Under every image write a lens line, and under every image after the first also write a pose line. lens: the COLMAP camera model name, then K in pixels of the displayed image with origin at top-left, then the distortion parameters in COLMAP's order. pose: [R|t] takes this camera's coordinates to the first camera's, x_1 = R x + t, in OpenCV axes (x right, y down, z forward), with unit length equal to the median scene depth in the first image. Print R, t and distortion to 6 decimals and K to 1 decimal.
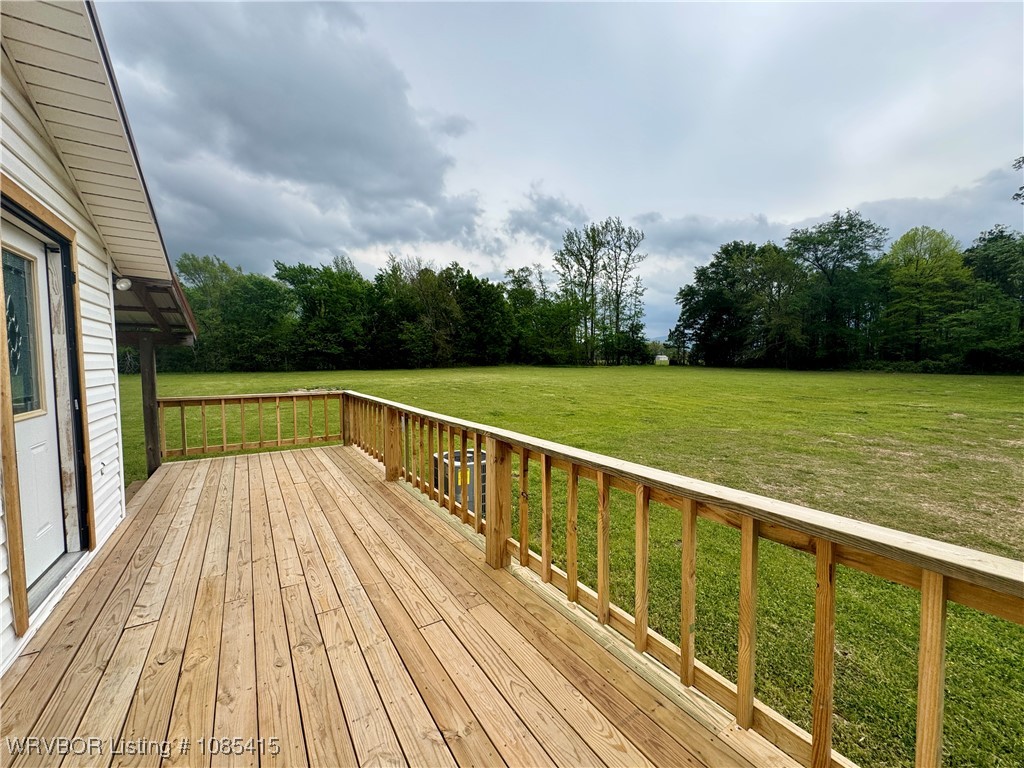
lens RADIAL K [[408.1, 0, 513.8], [0, 408.1, 383.9], [0, 0, 1]] dist [0.000536, -0.000031]
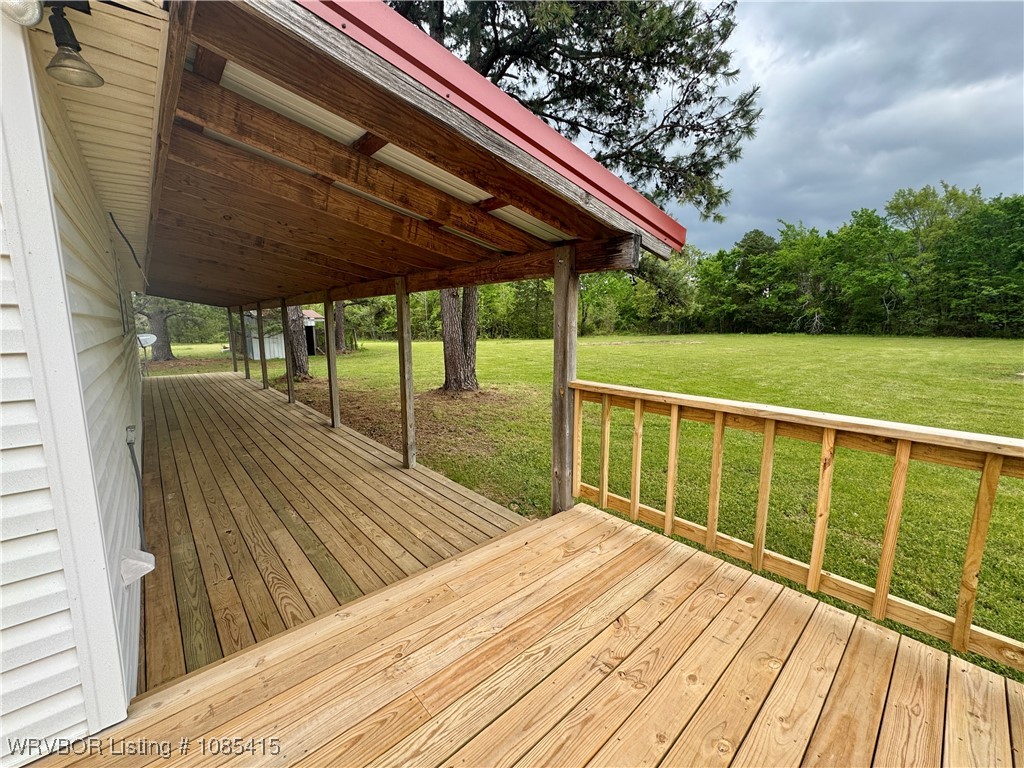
lens RADIAL K [[408.1, 0, 513.8], [0, 408.1, 383.9], [0, 0, 1]] dist [0.000536, -0.000031]
pose [[0.149426, 0.153791, -0.976740, -0.050971], [-0.062954, 0.987306, 0.145824, -0.003983], [0.986767, 0.039700, 0.157211, 0.110644]]
